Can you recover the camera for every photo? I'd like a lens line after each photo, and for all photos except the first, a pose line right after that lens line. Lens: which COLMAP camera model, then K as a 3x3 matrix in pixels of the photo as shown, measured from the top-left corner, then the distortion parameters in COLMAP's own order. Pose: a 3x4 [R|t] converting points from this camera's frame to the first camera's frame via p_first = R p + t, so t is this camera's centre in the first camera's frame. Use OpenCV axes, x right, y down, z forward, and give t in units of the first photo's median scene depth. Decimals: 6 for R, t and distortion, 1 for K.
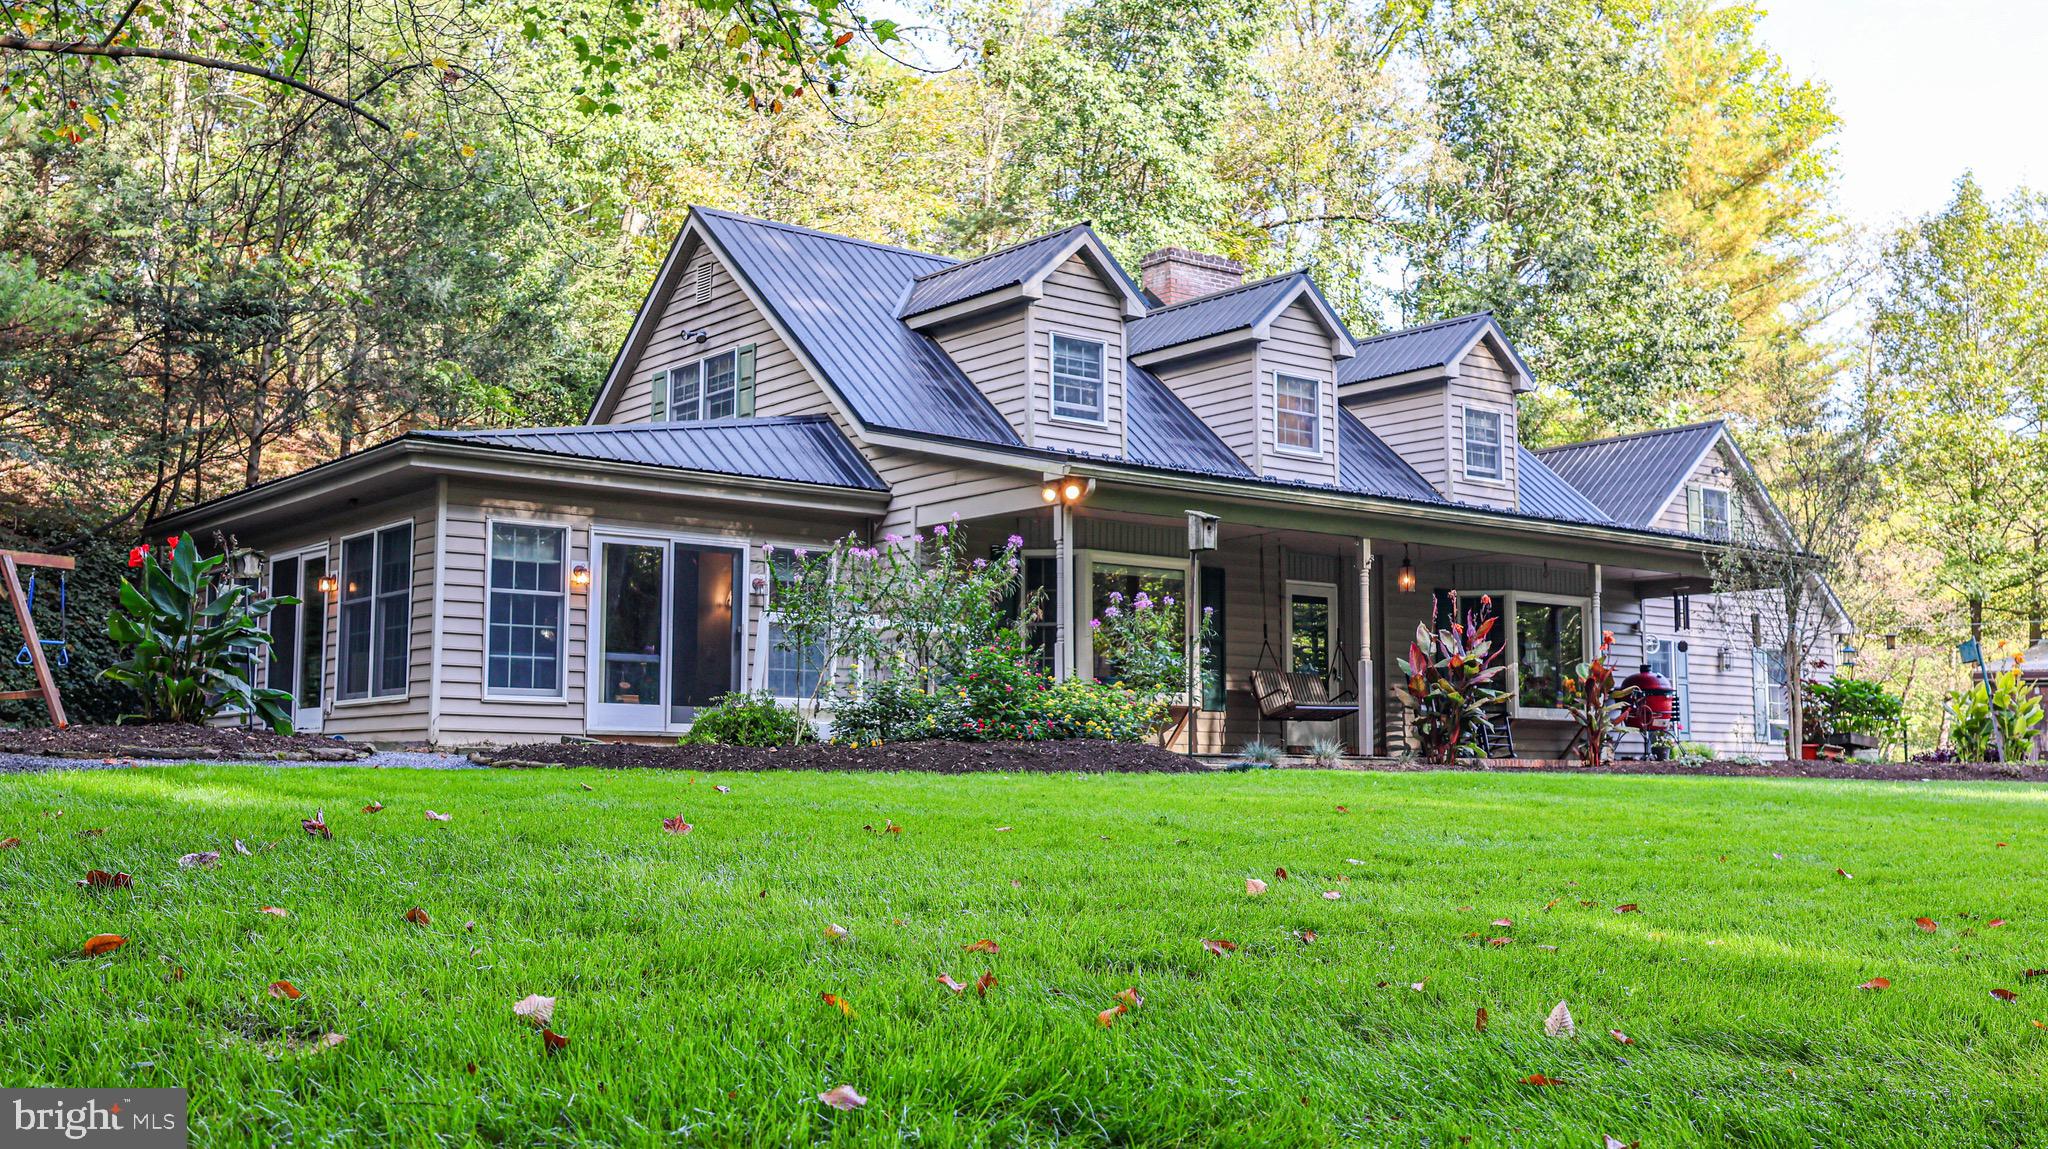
lens RADIAL K [[2176.2, 0, 1024.0], [0, 2176.2, 574.5], [0, 0, 1]] dist [0.007020, 0.004654]
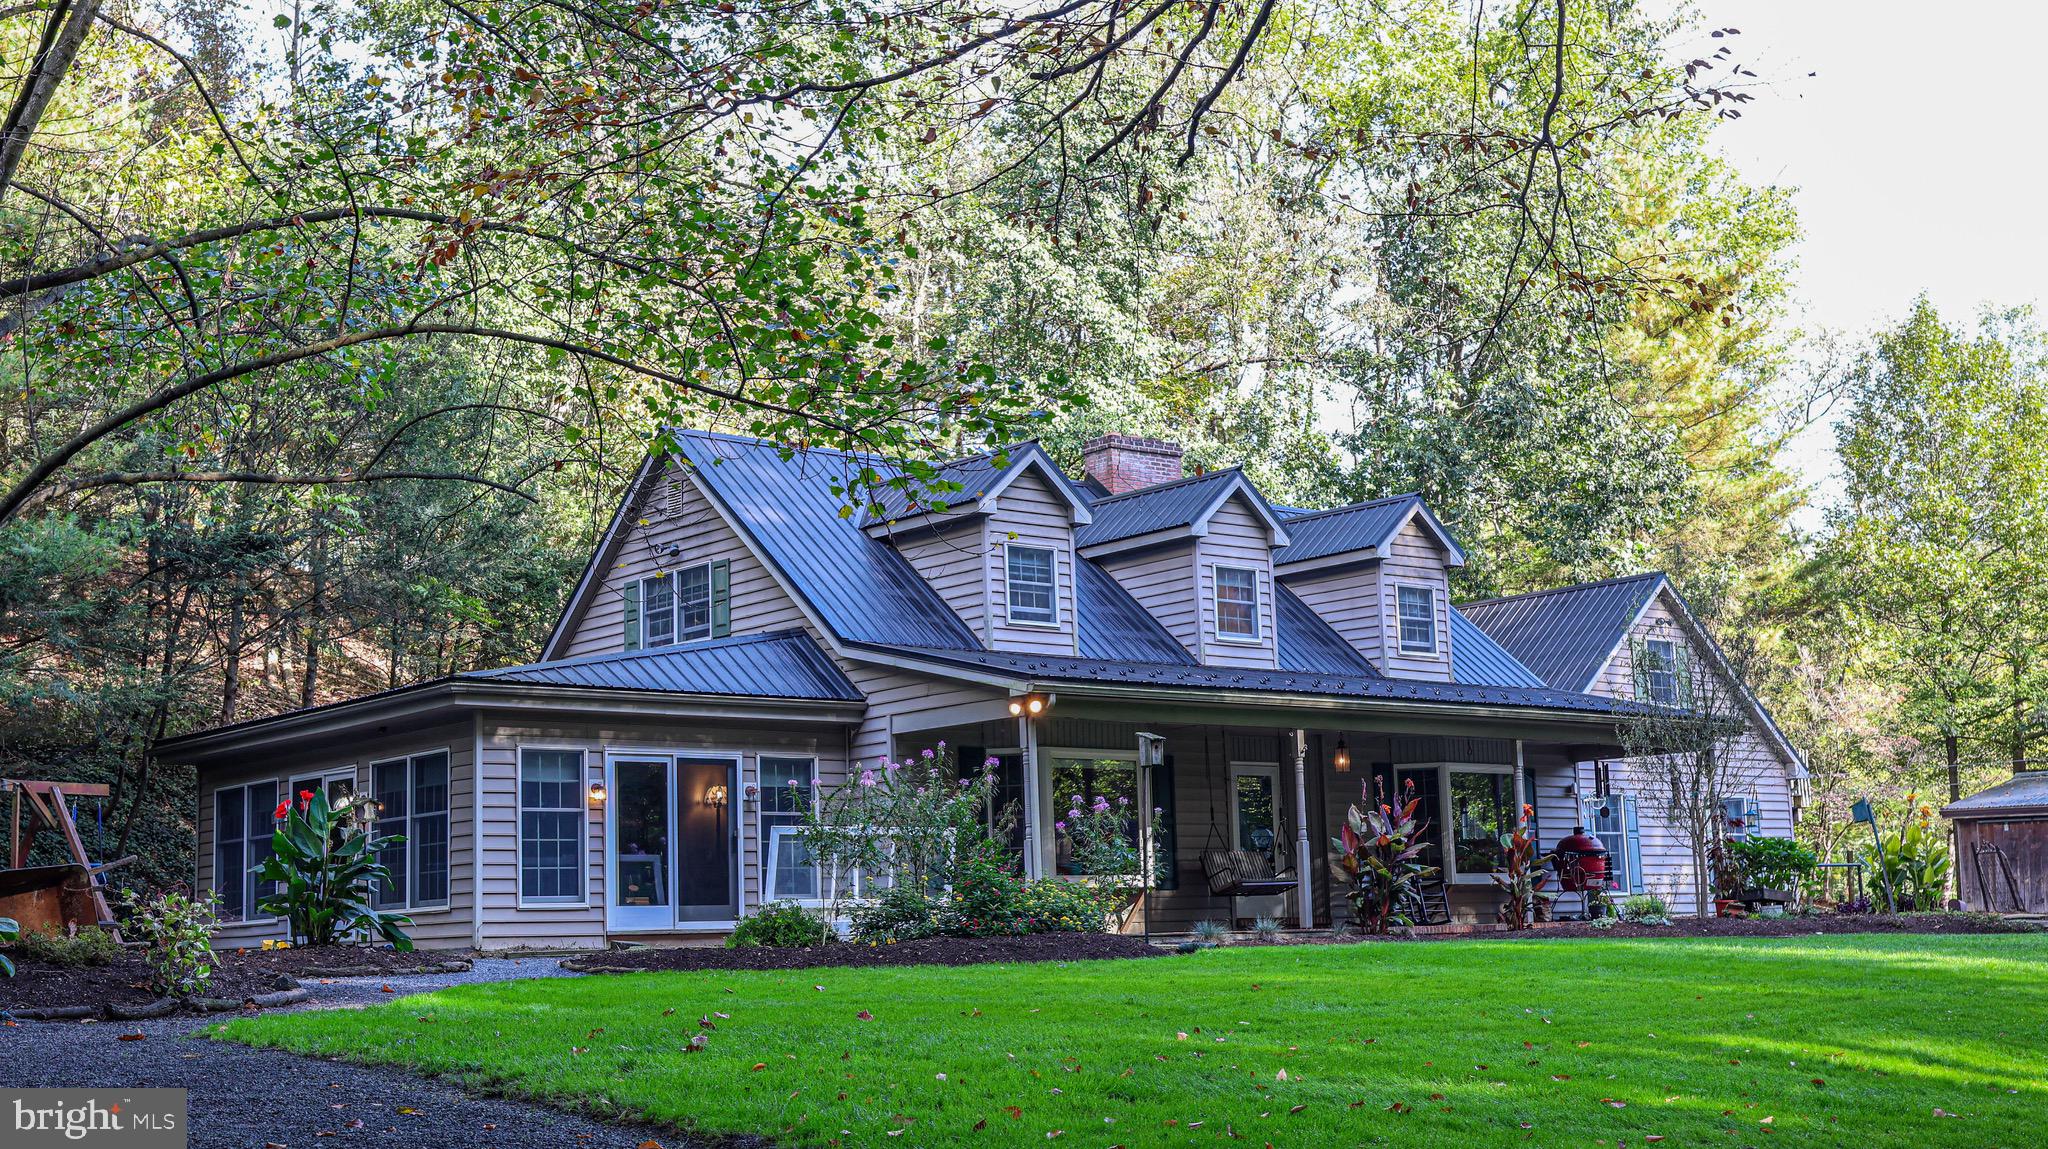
lens RADIAL K [[2676.1, 0, 1024.0], [0, 2676.1, 574.5], [0, 0, 1]] dist [0.016009, 0.015701]
pose [[0.998969, -0.029132, 0.034805, -0.024455], [0.030551, 0.998693, -0.040968, -0.040042], [-0.033566, 0.041989, 0.998554, -0.319142]]
